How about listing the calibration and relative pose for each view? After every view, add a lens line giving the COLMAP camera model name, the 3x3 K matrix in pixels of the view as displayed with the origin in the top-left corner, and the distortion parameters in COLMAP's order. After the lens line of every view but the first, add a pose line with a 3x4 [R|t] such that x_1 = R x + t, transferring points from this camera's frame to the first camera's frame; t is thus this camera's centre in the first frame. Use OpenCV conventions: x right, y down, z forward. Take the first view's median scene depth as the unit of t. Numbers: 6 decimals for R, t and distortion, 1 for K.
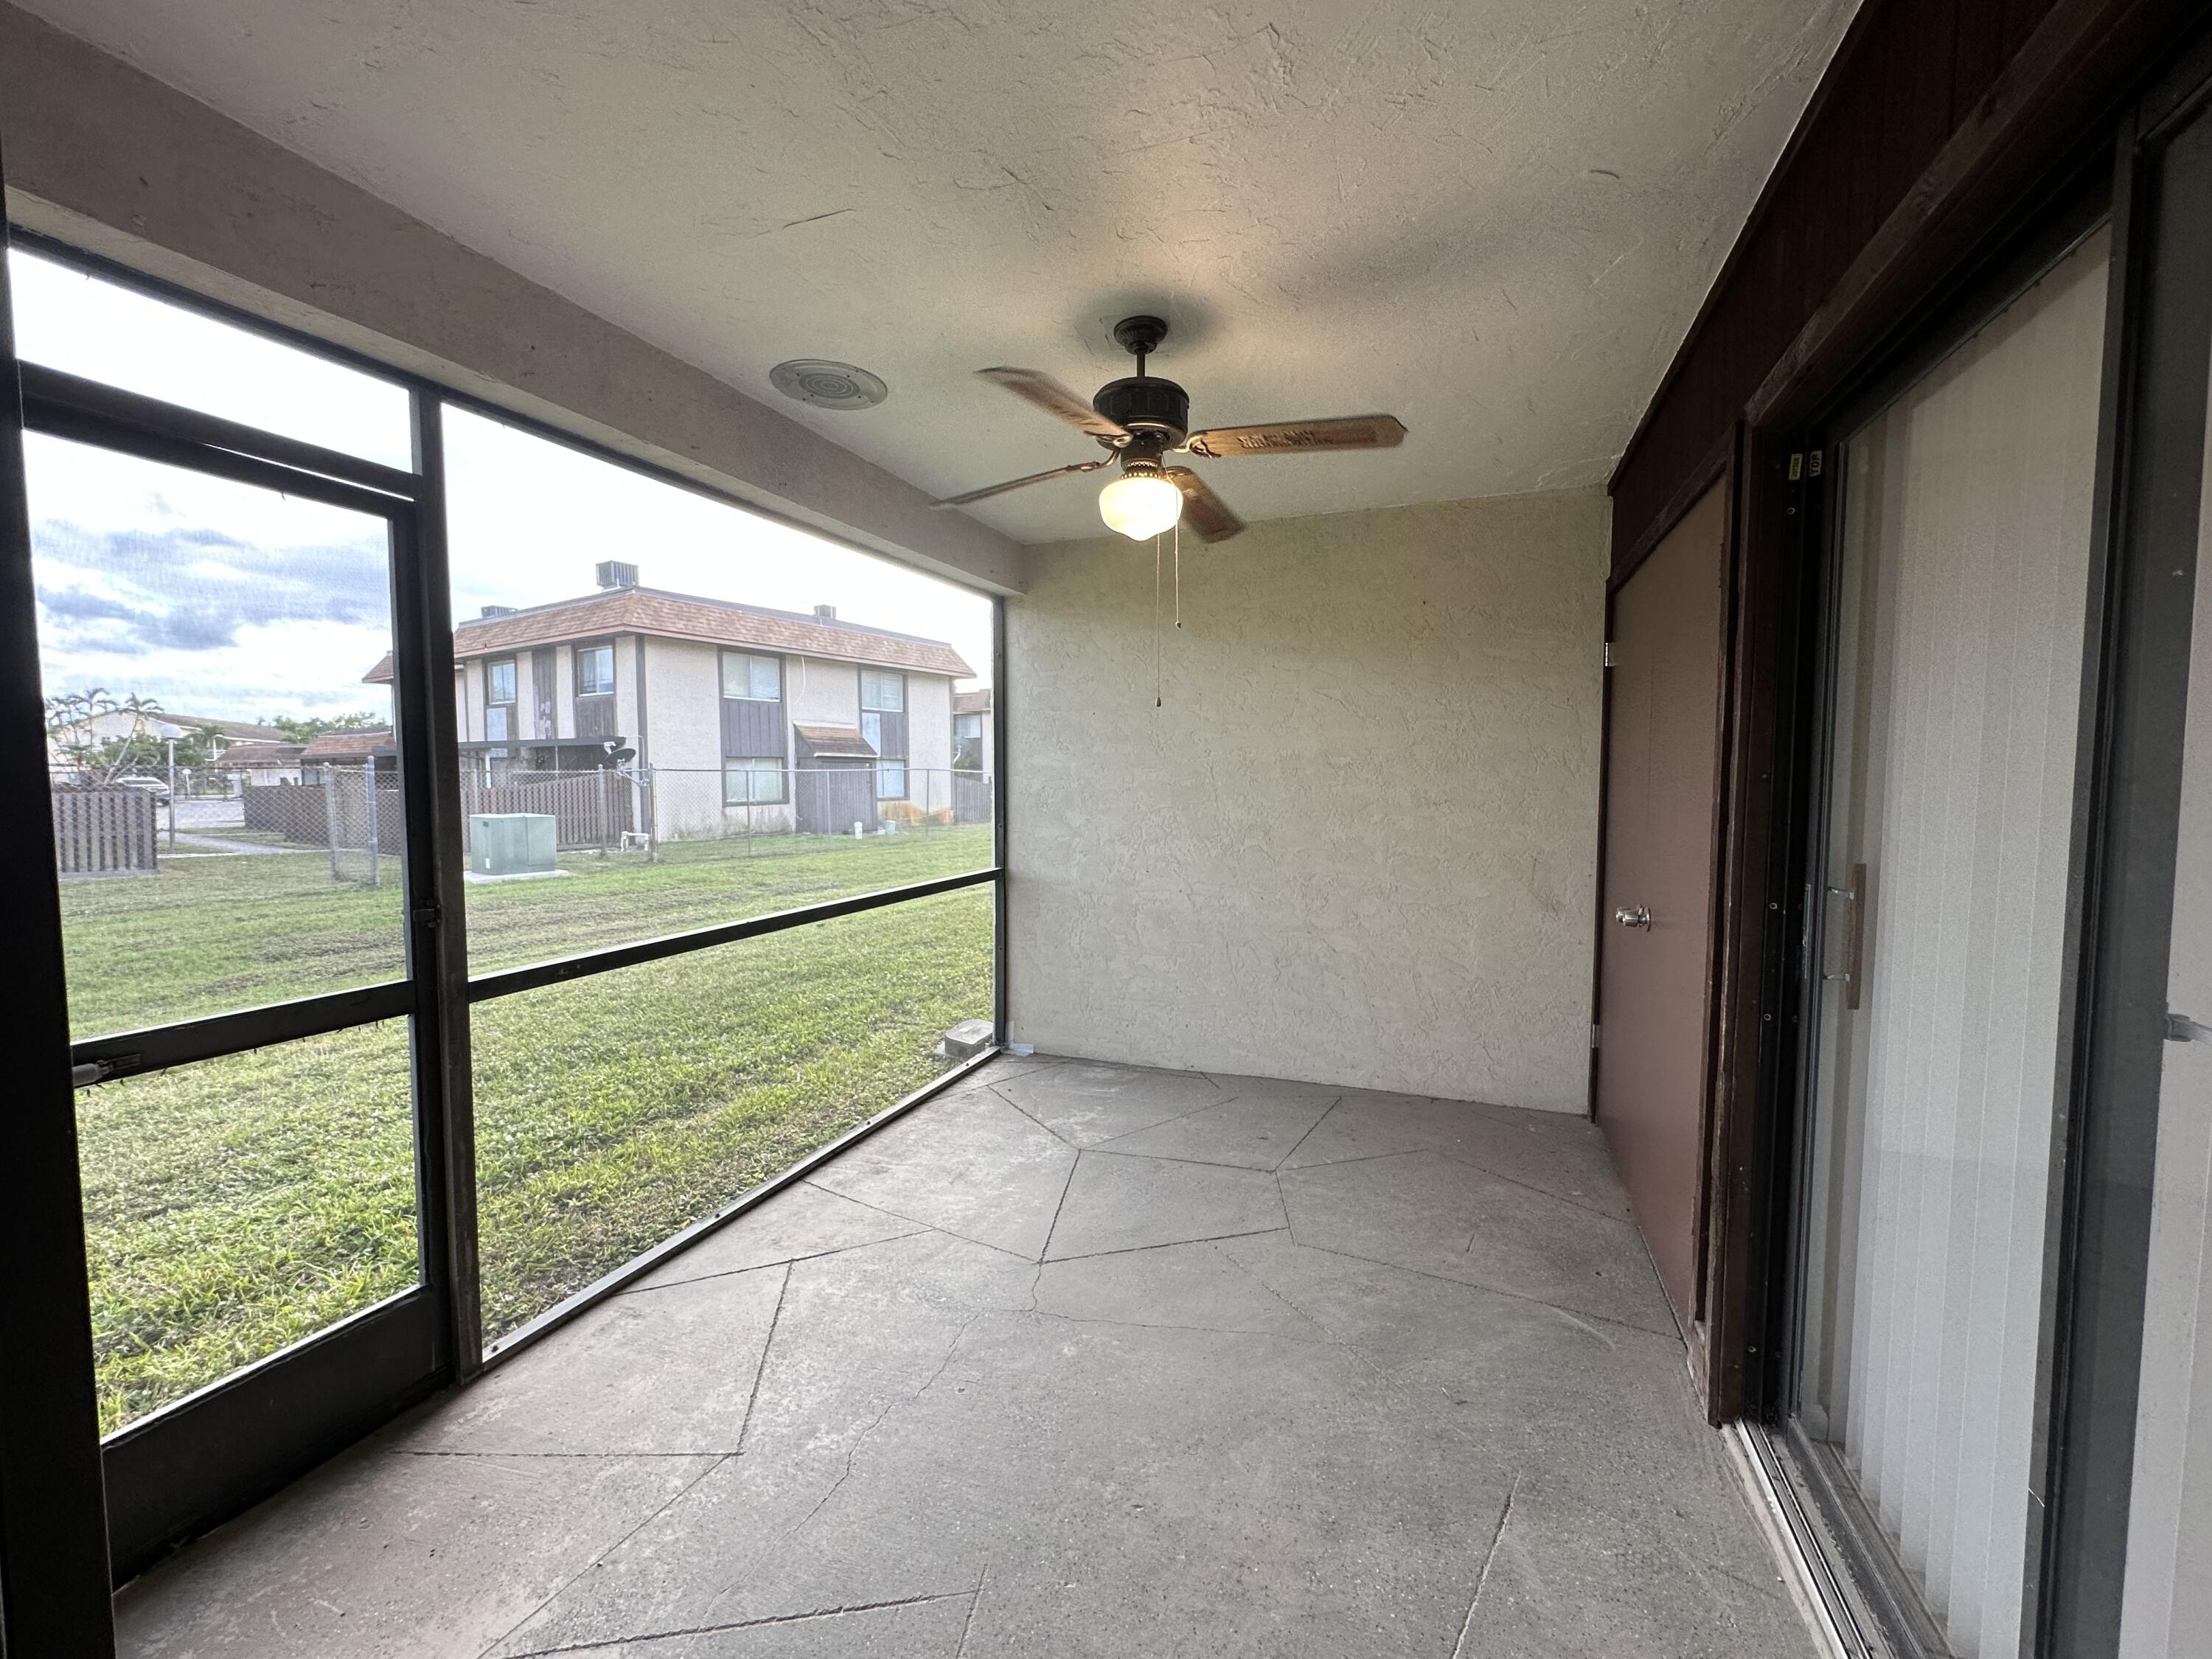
lens RADIAL K [[886.0, 0, 1105.5], [0, 886.0, 829.4], [0, 0, 1]] dist [0.001499, 0.000045]
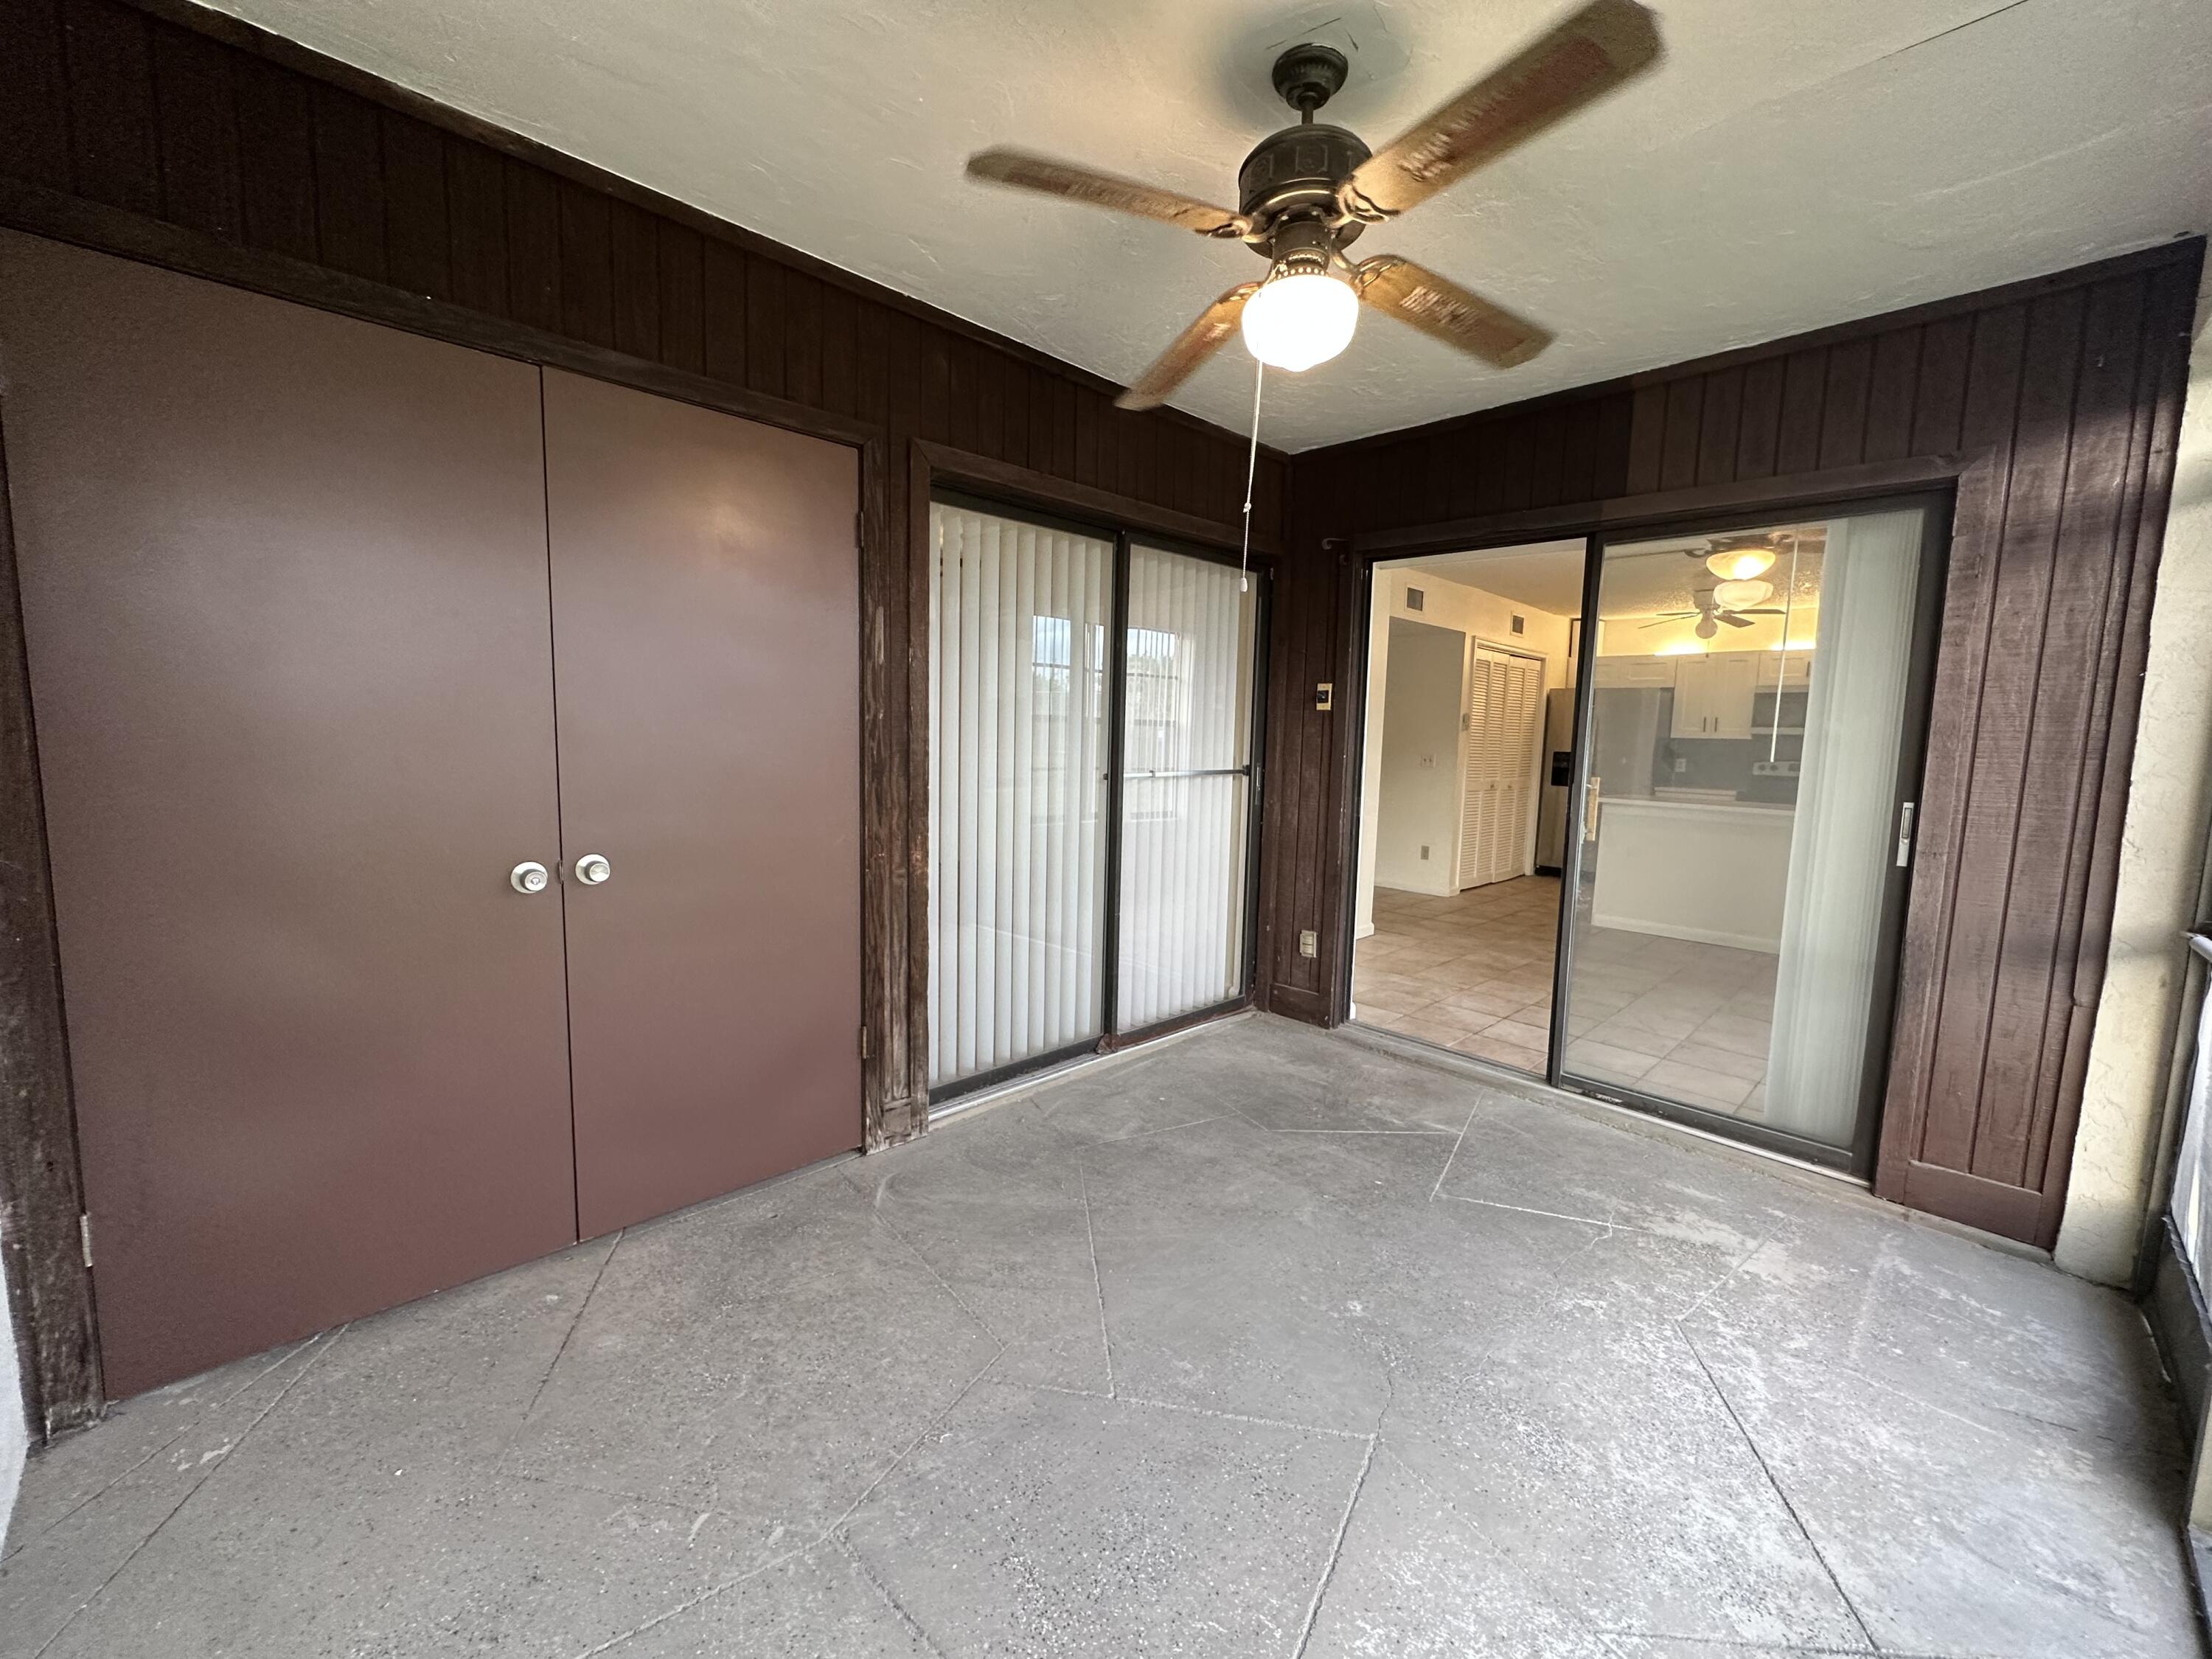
lens RADIAL K [[886.0, 0, 1104.4], [0, 886.0, 829.4], [0, 0, 1]] dist [0.001499, 0.000045]
pose [[-0.912710, -0.067902, 0.402928, -0.143736], [-0.001545, 0.986662, 0.162774, -0.075981], [-0.408606, 0.147943, -0.900641, 1.896014]]
